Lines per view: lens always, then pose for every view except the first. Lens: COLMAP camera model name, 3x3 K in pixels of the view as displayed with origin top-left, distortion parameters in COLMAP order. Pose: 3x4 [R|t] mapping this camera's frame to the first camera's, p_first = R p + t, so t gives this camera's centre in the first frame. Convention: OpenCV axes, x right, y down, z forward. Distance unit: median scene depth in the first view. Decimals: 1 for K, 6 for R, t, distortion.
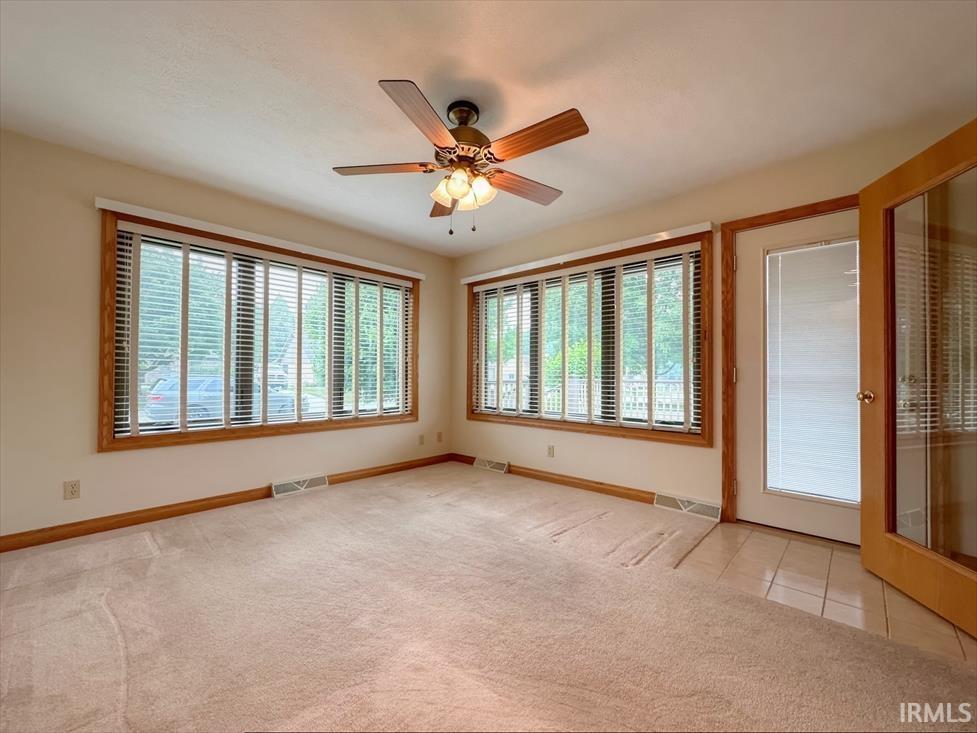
lens RADIAL K [[401.5, 0, 474.9], [0, 401.5, 372.3], [0, 0, 1]] dist [-0.002494, 0.001209]
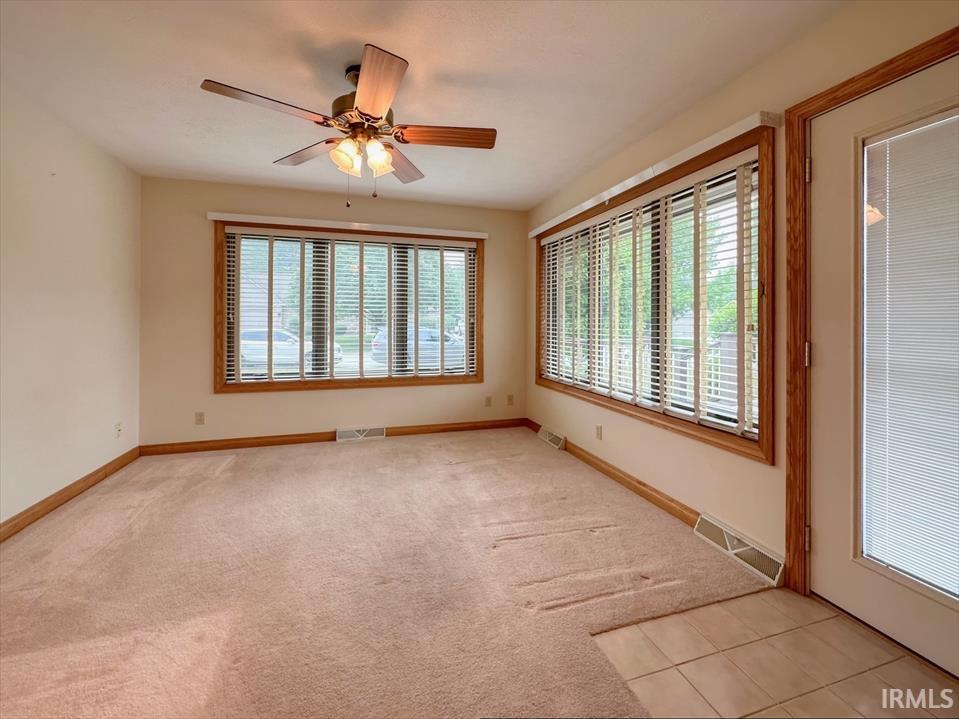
lens RADIAL K [[394.1, 0, 473.5], [0, 394.1, 323.7], [0, 0, 1]] dist [-0.002494, 0.001209]
pose [[0.870619, -0.001557, -0.491955, 0.474396], [0.005345, 0.999966, 0.006294, -0.044194], [0.491929, -0.008109, 0.870598, 0.217667]]
